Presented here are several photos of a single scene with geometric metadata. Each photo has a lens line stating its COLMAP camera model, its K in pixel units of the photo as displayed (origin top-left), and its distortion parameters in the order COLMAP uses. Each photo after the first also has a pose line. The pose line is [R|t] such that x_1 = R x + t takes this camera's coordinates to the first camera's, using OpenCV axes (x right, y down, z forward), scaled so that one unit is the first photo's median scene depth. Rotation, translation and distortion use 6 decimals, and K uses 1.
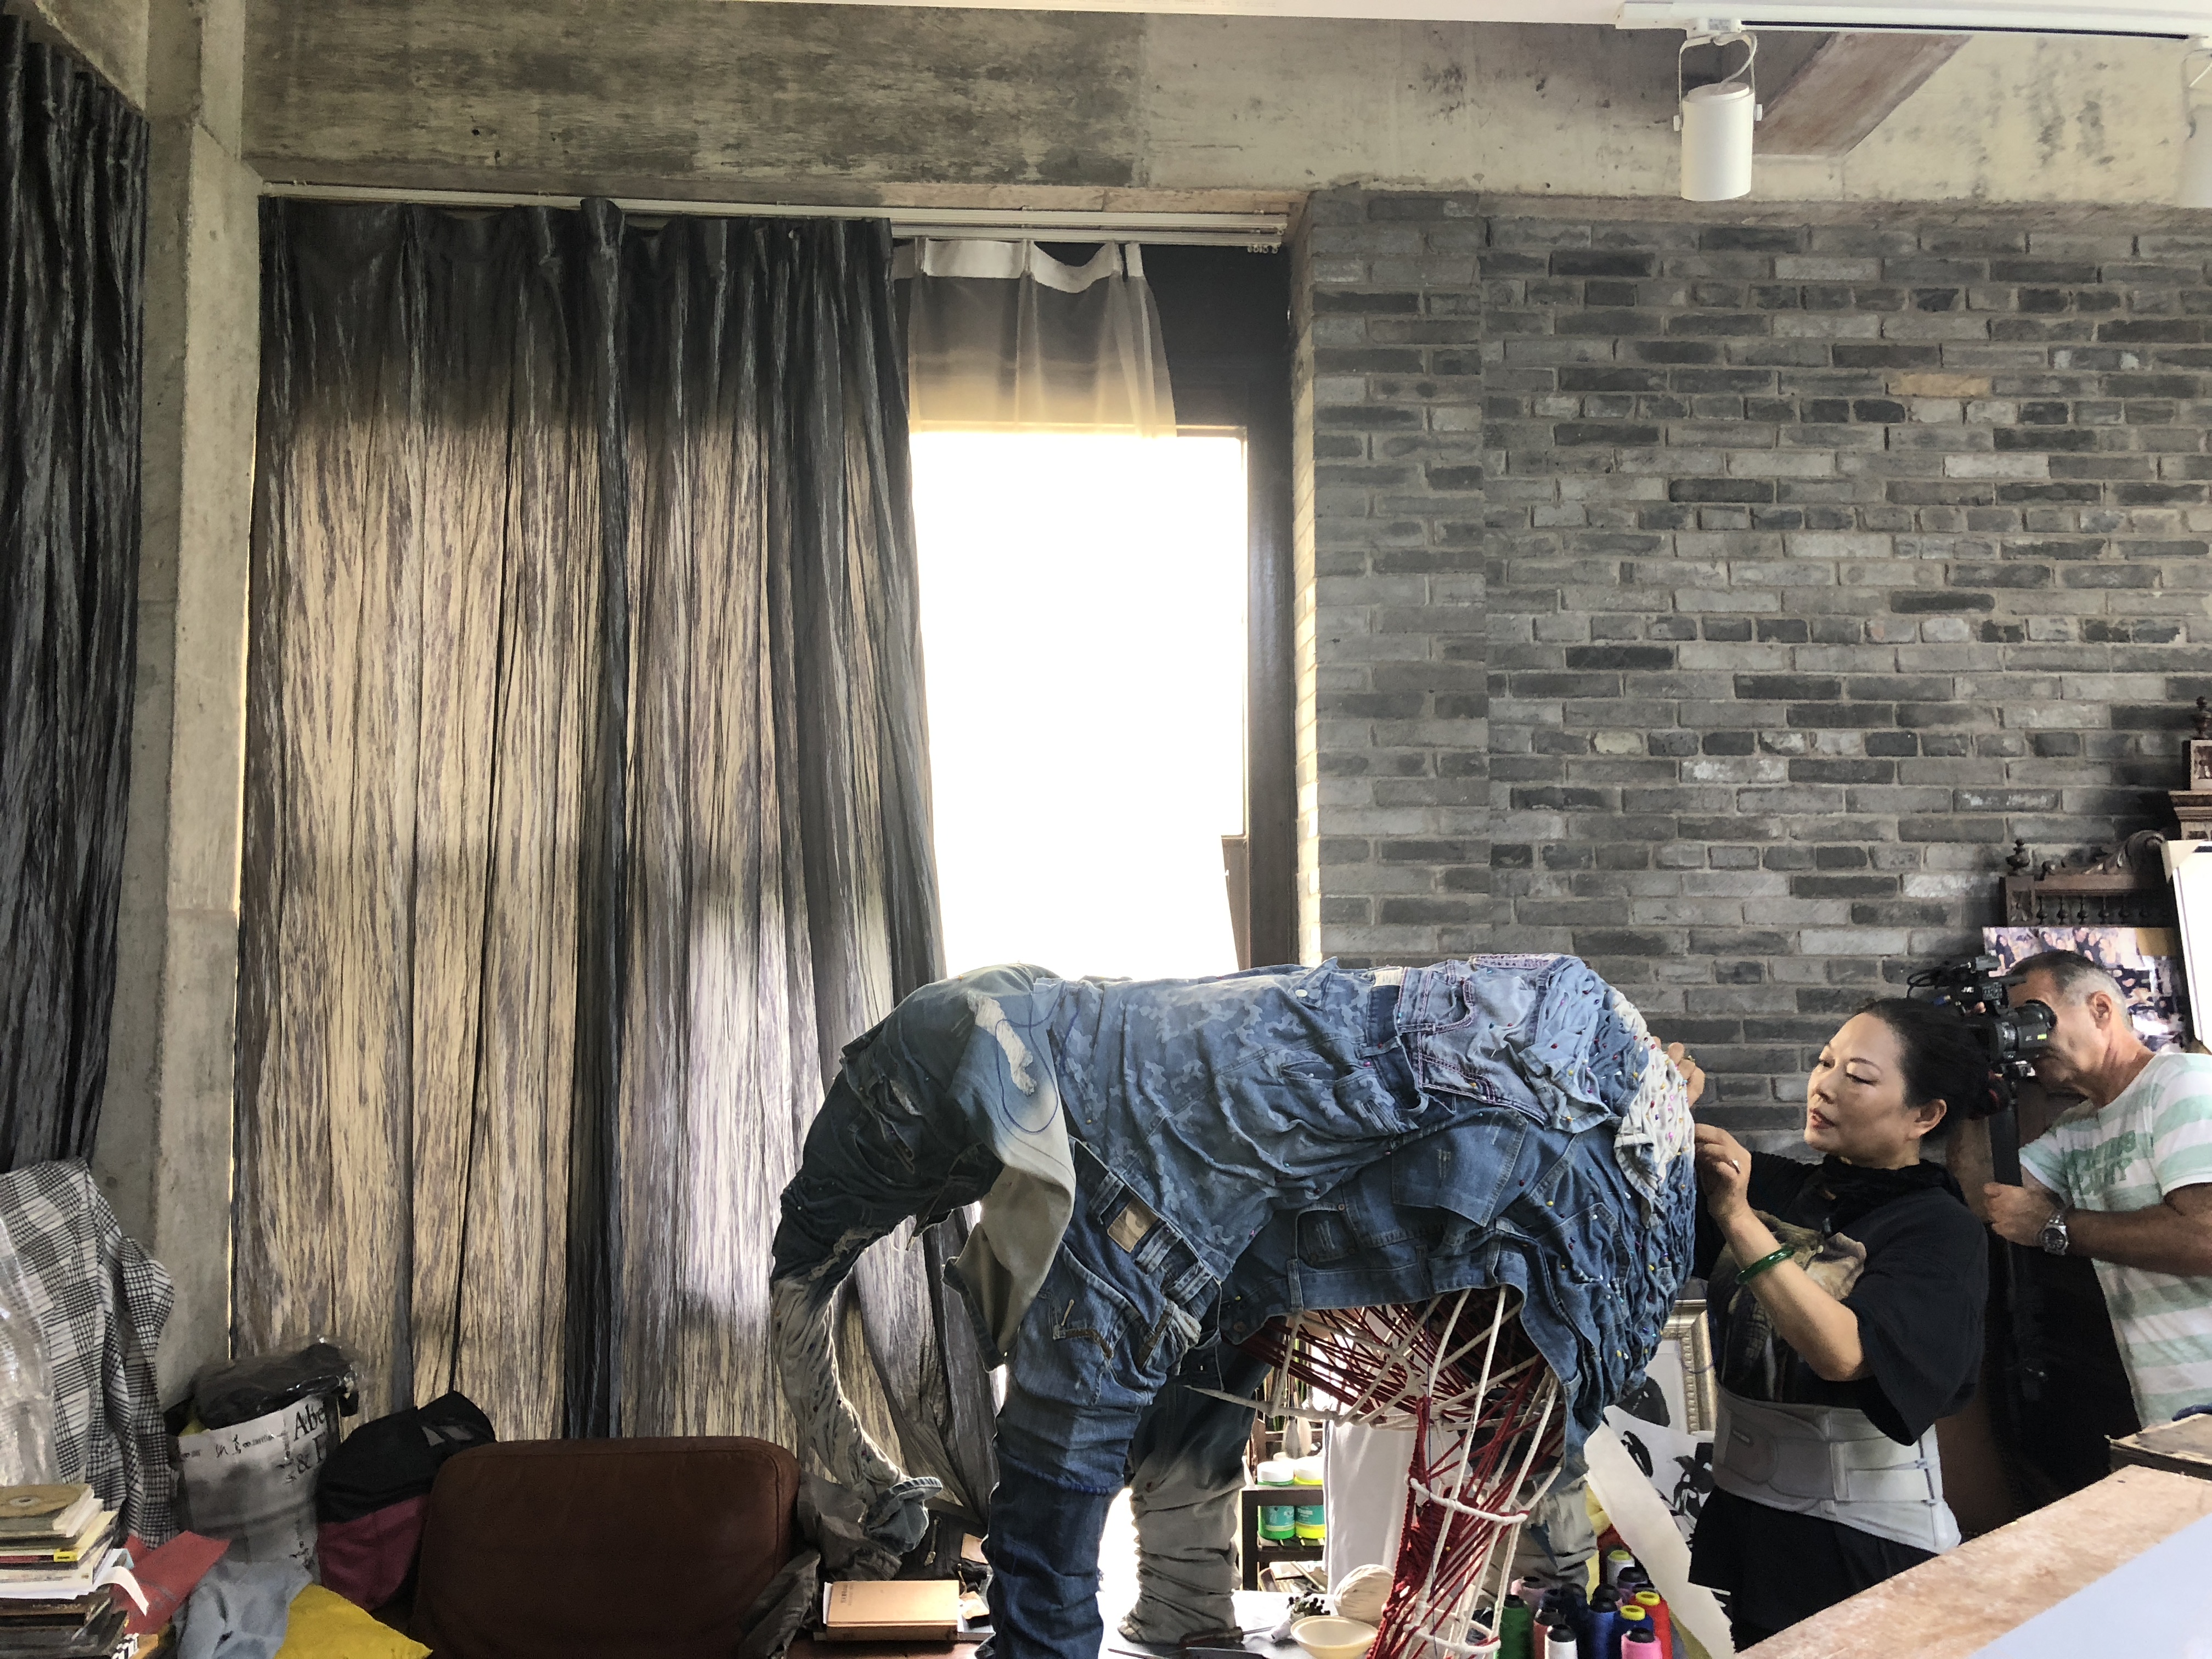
lens RADIAL K [[1802.6, 0, 1105.3], [0, 1802.6, 828.8], [0, 0, 1]] dist [0.015243, 0.017424]
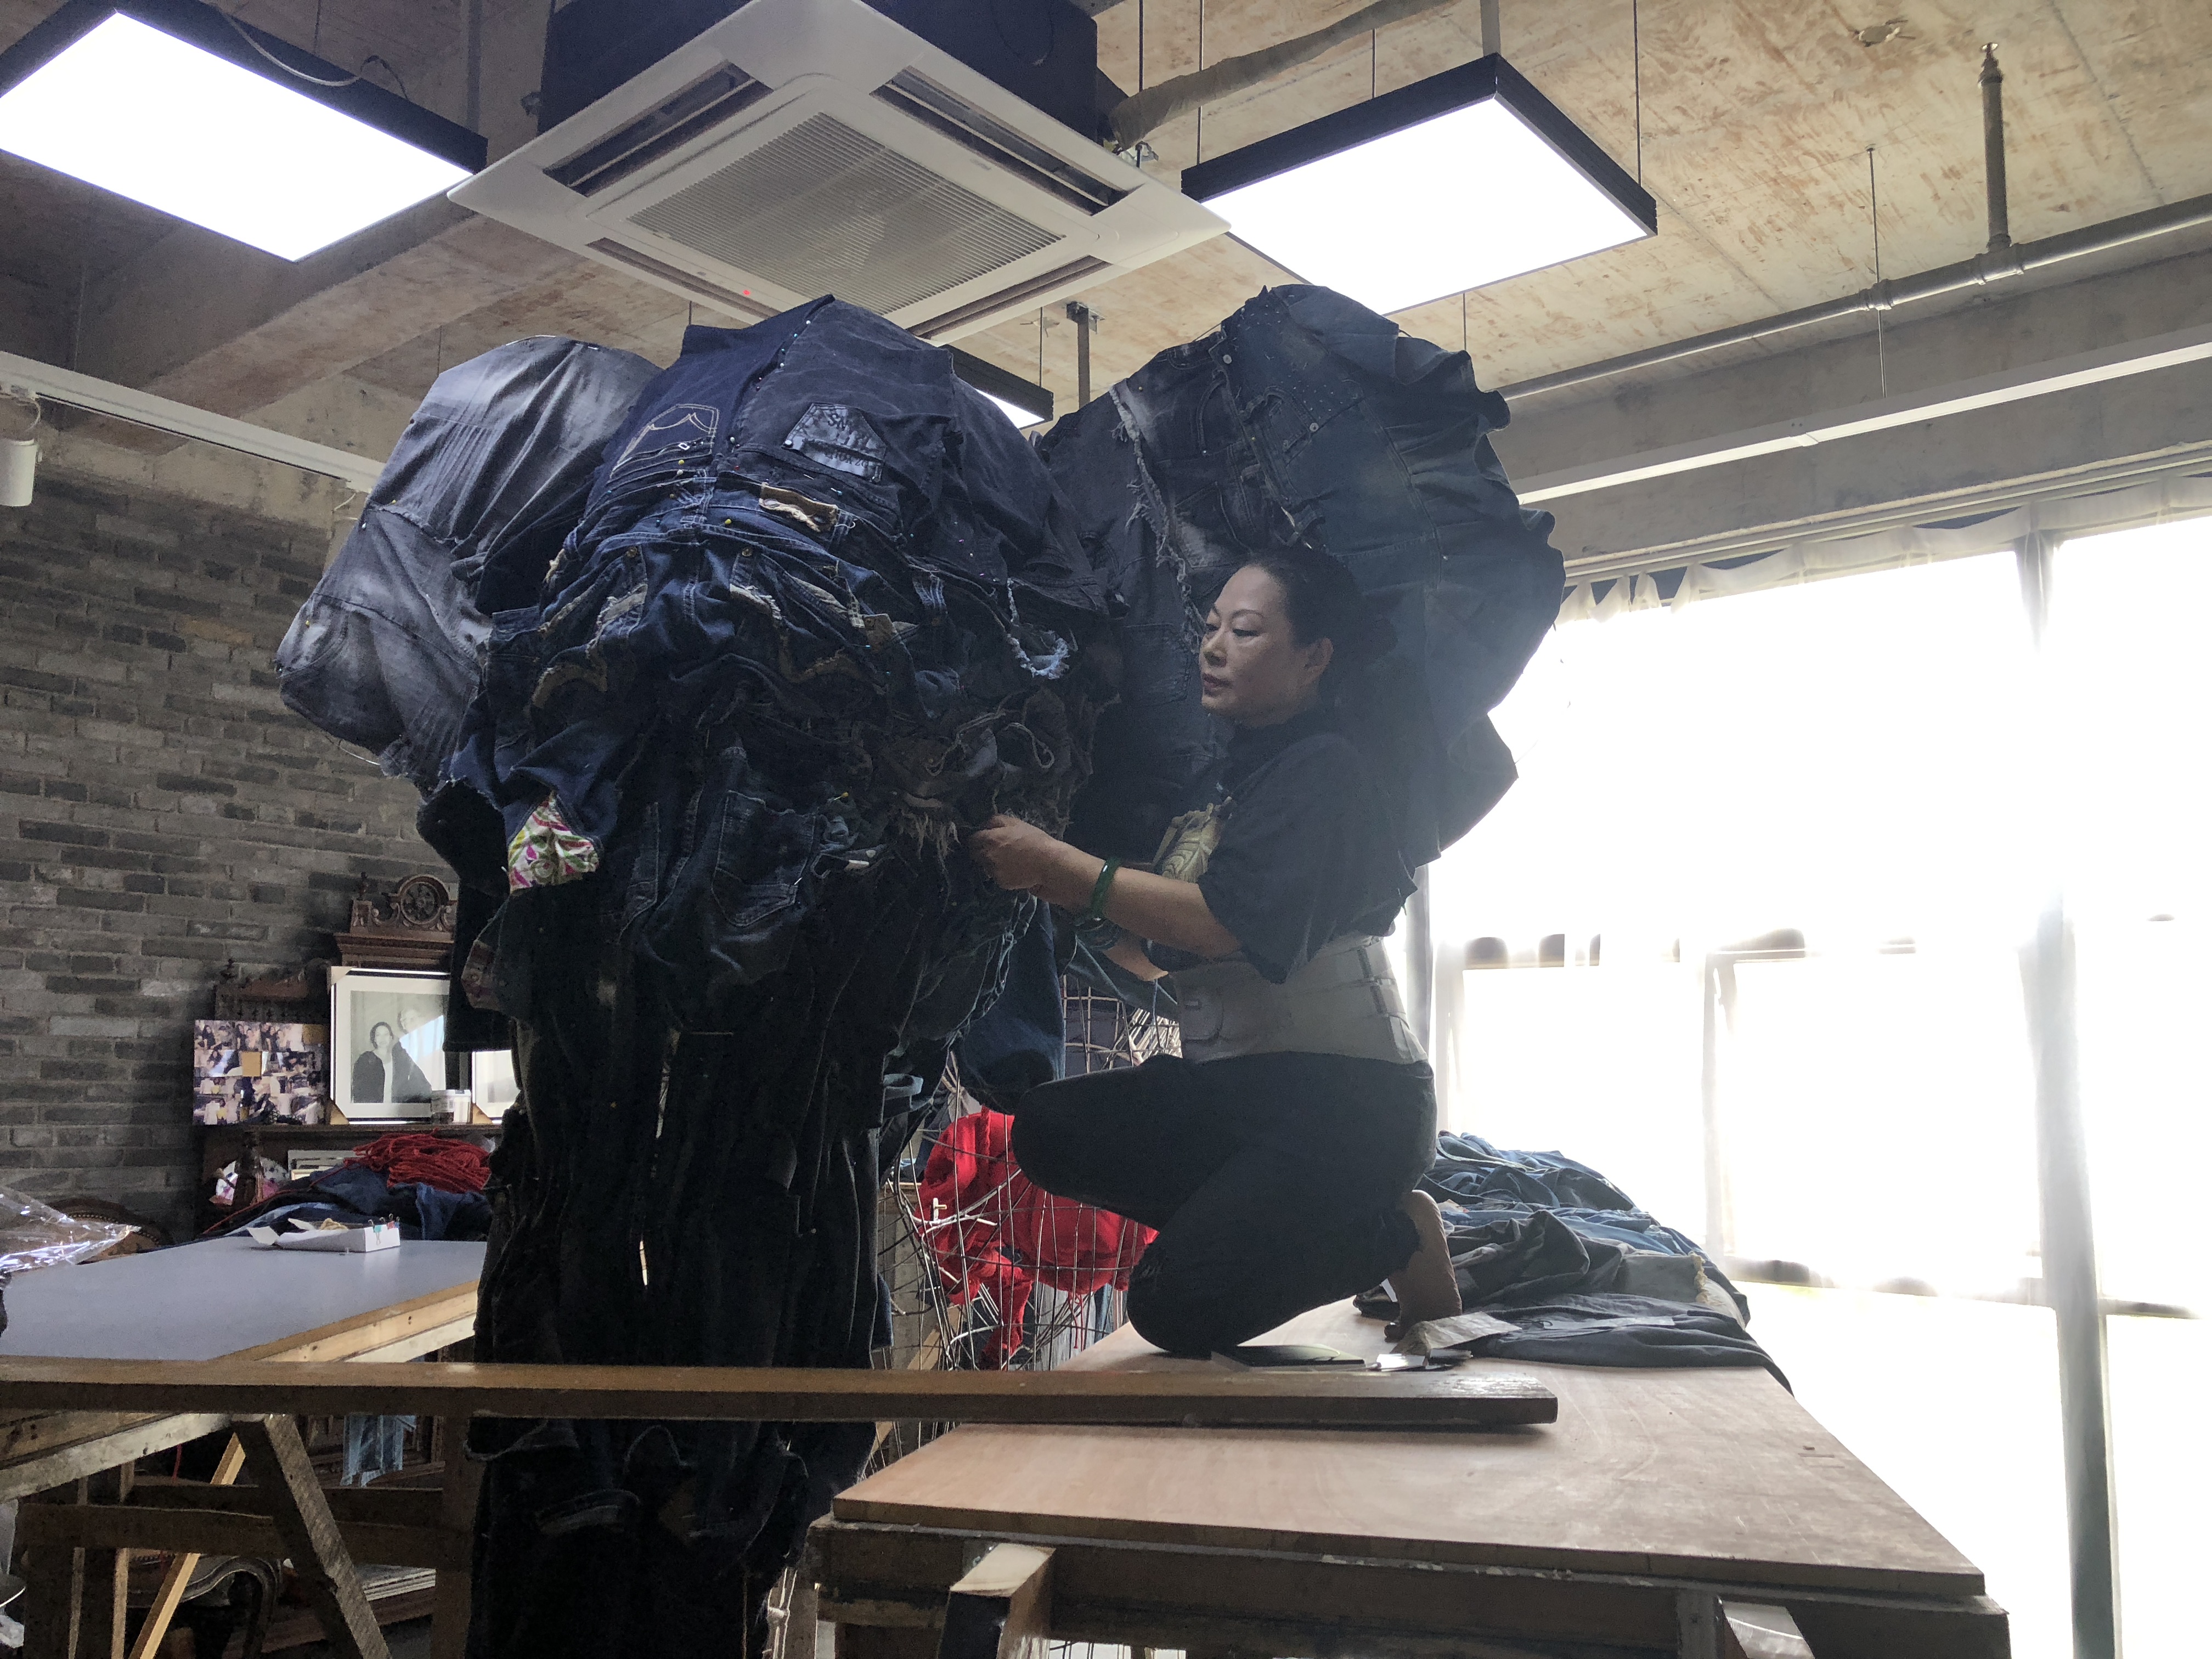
lens RADIAL K [[1802.6, 0, 1103.9], [0, 1802.6, 828.4], [0, 0, 1]] dist [0.015243, 0.017424]
pose [[0.688450, 0.117657, 0.715676, -0.052556], [-0.065143, 0.992797, -0.100551, 0.002492], [-0.722352, 0.022603, 0.691156, -0.473033]]
